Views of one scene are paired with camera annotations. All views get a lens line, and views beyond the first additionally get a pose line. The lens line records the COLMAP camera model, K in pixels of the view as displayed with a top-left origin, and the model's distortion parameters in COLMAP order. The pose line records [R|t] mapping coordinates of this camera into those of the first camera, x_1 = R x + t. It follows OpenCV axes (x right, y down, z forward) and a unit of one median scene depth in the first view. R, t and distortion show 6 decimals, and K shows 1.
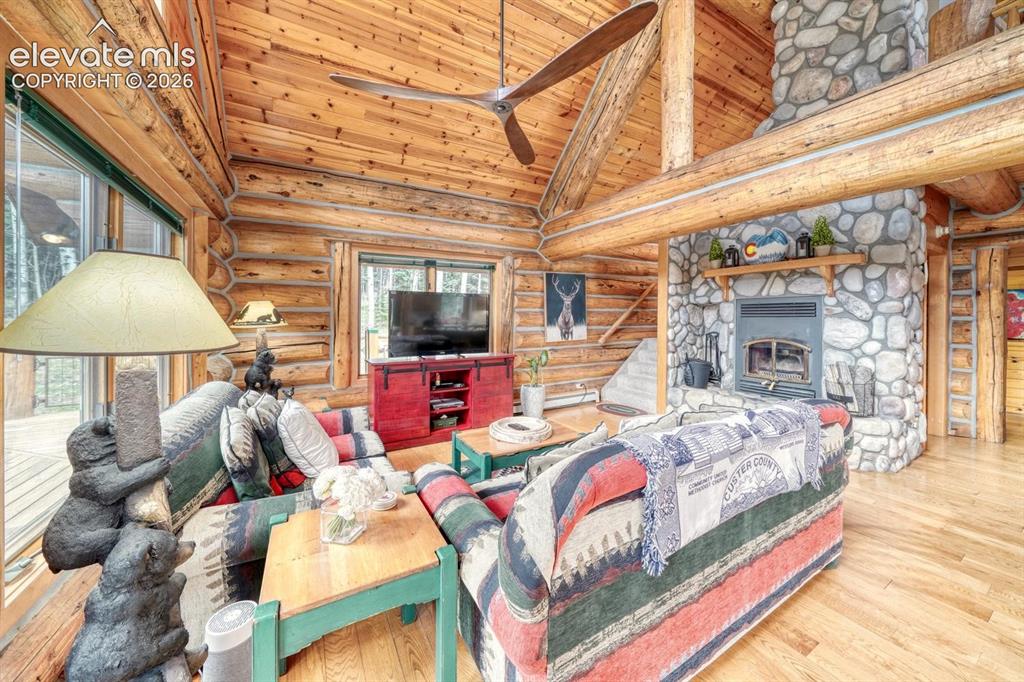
lens RADIAL K [[356.4, 0, 500.7], [0, 356.4, 320.0], [0, 0, 1]] dist [-0.006786, 0.000915]
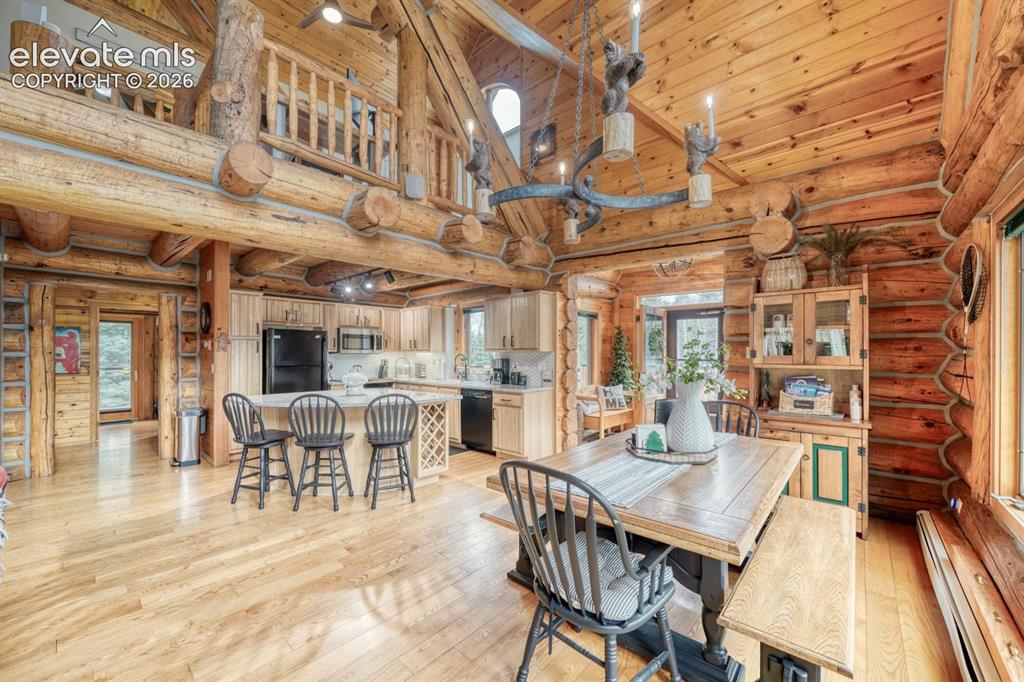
lens RADIAL K [[399.6, 0, 507.2], [0, 399.6, 350.8], [0, 0, 1]] dist [-0.001901, -0.000003]
pose [[-0.326824, 0.009483, 0.945038, -0.119575], [0.007868, 0.999942, -0.007313, 0.004347], [-0.945052, 0.005046, -0.326880, 0.113706]]
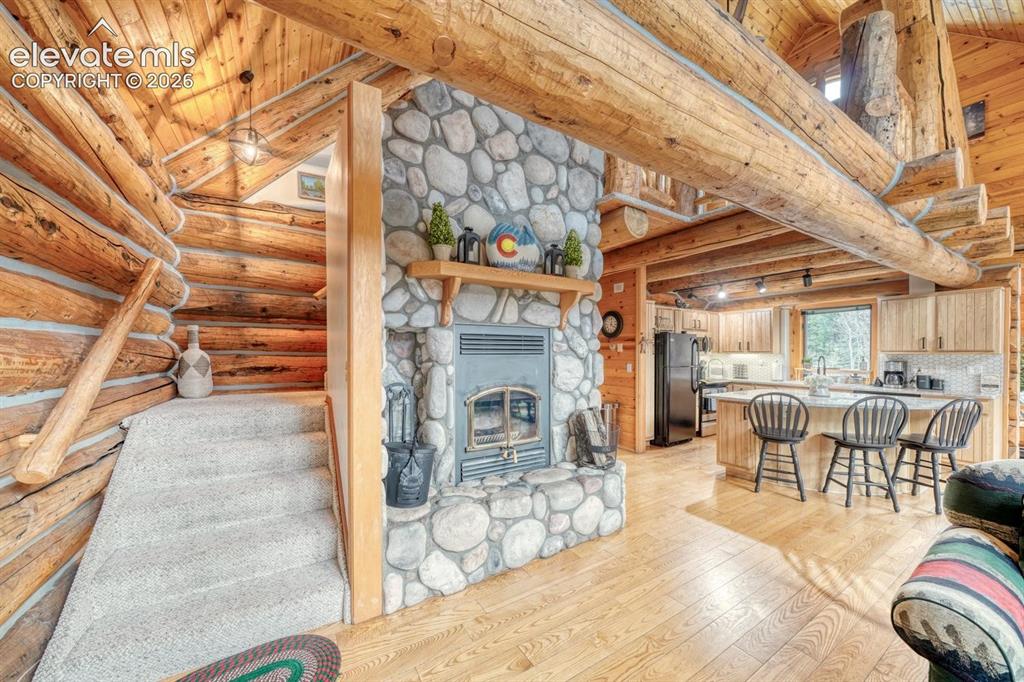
lens RADIAL K [[356.4, 0, 504.7], [0, 356.4, 358.2], [0, 0, 1]] dist [-0.006786, 0.000915]
pose [[-0.036018, -0.007695, 0.999322, 0.104618], [0.009295, 0.999925, 0.008035, -0.008770], [-0.999308, 0.009578, -0.035943, 1.239771]]
